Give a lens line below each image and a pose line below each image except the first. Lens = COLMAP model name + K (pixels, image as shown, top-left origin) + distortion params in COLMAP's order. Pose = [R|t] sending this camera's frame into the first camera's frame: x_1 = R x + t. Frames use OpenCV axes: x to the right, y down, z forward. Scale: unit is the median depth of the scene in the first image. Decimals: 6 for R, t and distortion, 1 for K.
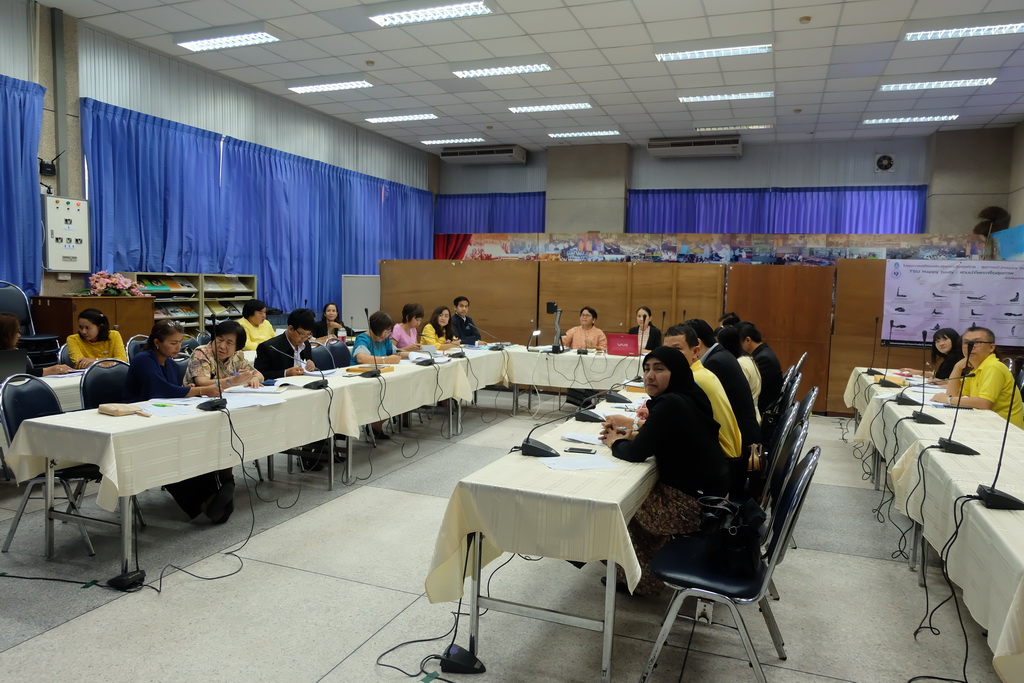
lens RADIAL K [[703.0, 0, 522.3], [0, 703.0, 336.7], [0, 0, 1]] dist [-0.060046, 0.070705]
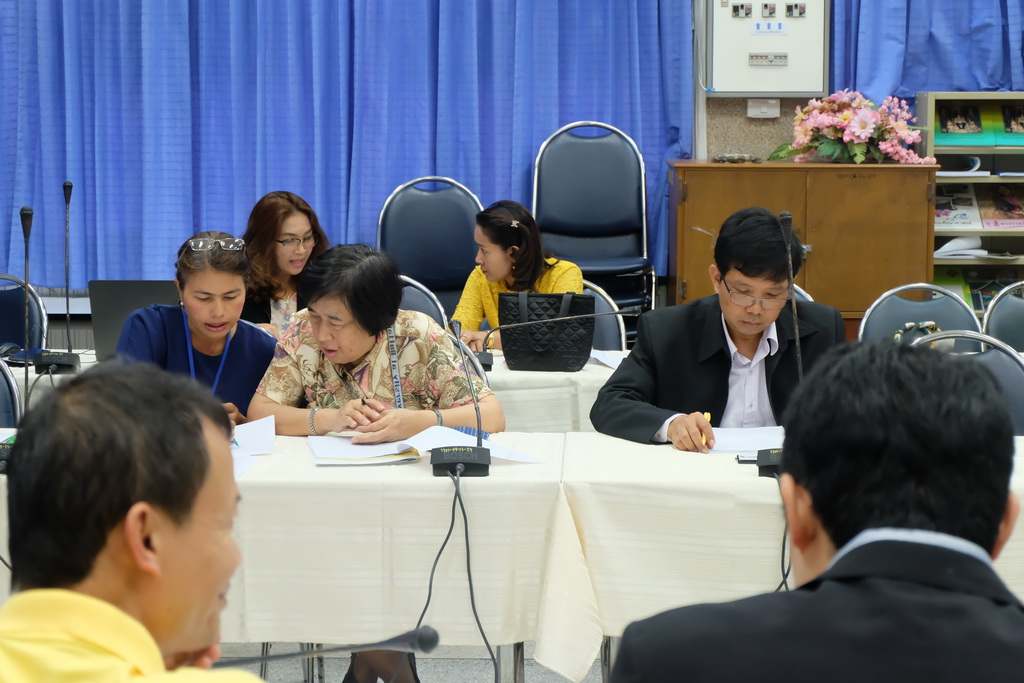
lens RADIAL K [[2164.0, 0, 509.6], [0, 2164.0, 340.1], [0, 0, 1]] dist [0.098372, 0.000000]
pose [[0.339514, 0.088954, -0.936385, 0.351408], [-0.068428, 0.995216, 0.069732, -0.030366], [0.938109, 0.040400, 0.343977, 0.416293]]
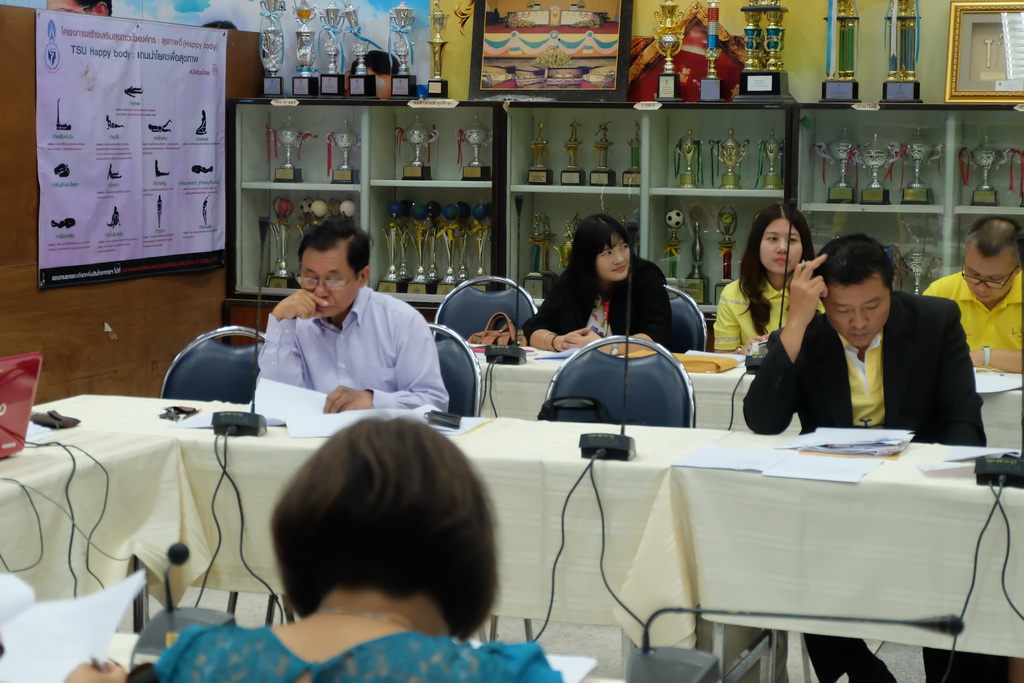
lens RADIAL K [[2164.0, 0, 558.8], [0, 2164.0, 311.6], [0, 0, 1]] dist [0.098372, 0.000000]
pose [[-0.037546, -0.112919, 0.992895, -0.455294], [0.065987, 0.991146, 0.115215, -0.074083], [-0.997114, 0.069844, -0.029763, 0.803674]]
